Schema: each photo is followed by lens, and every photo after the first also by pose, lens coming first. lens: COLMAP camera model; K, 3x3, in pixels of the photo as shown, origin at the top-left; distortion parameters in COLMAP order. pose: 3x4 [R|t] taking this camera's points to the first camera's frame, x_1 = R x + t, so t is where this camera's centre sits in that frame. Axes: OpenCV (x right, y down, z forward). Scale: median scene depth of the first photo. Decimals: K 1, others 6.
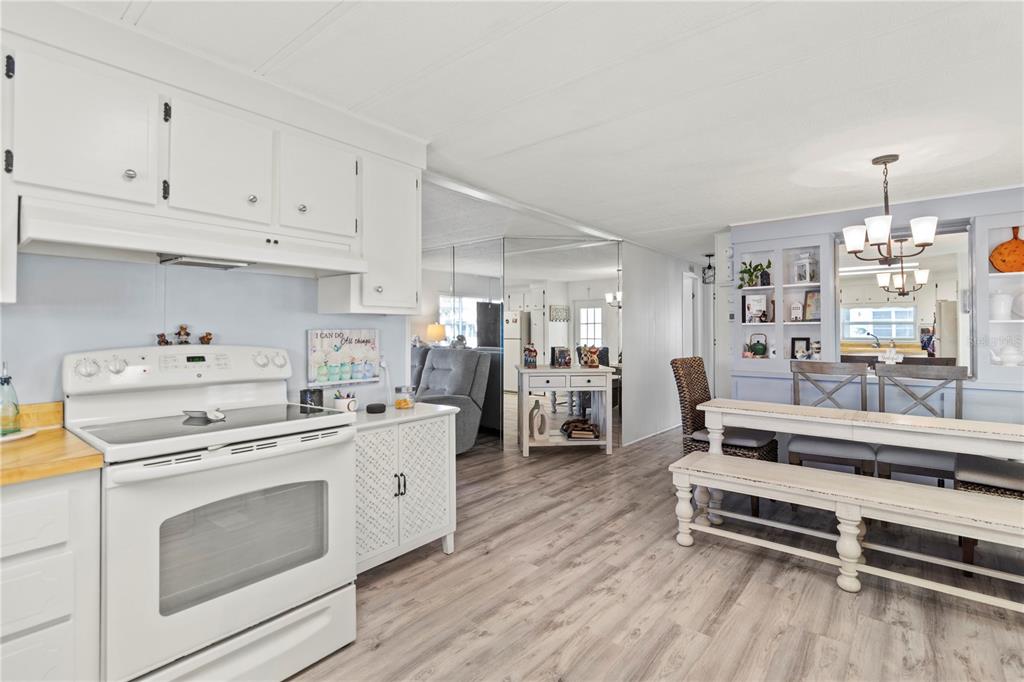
lens RADIAL K [[486.2, 0, 519.8], [0, 486.2, 321.1], [0, 0, 1]] dist [0.000424, 0.000834]
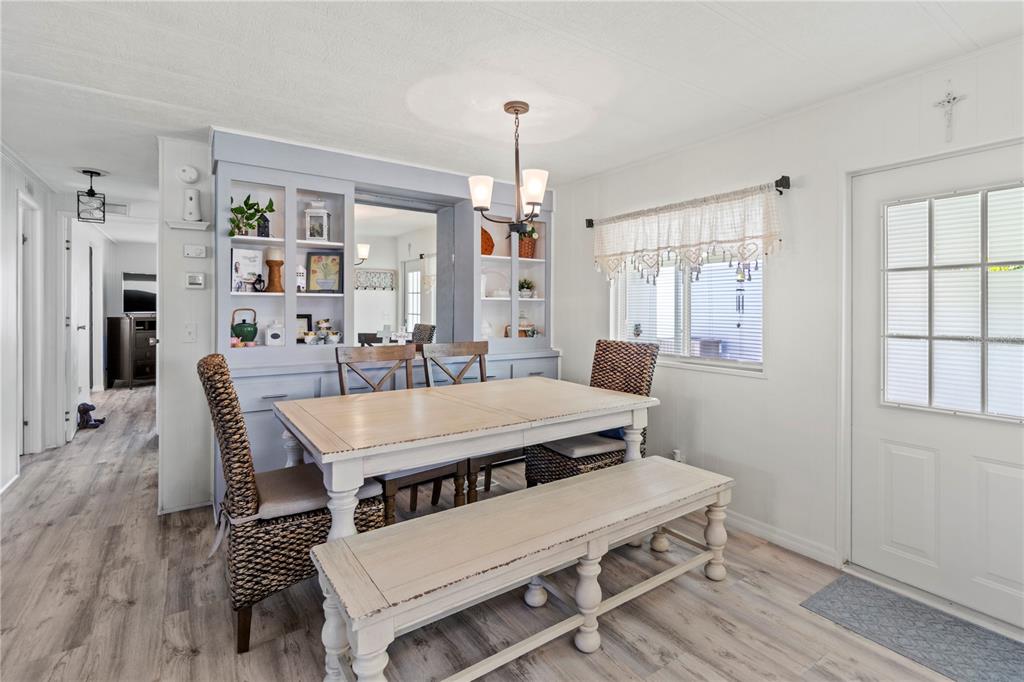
lens RADIAL K [[481.2, 0, 514.4], [0, 481.2, 306.5], [0, 0, 1]] dist [-0.001850, -0.000476]
pose [[0.258664, 0.006436, 0.965946, -0.072035], [-0.030229, 0.999542, 0.001435, 0.018261], [-0.965494, -0.029570, 0.258740, 0.817357]]
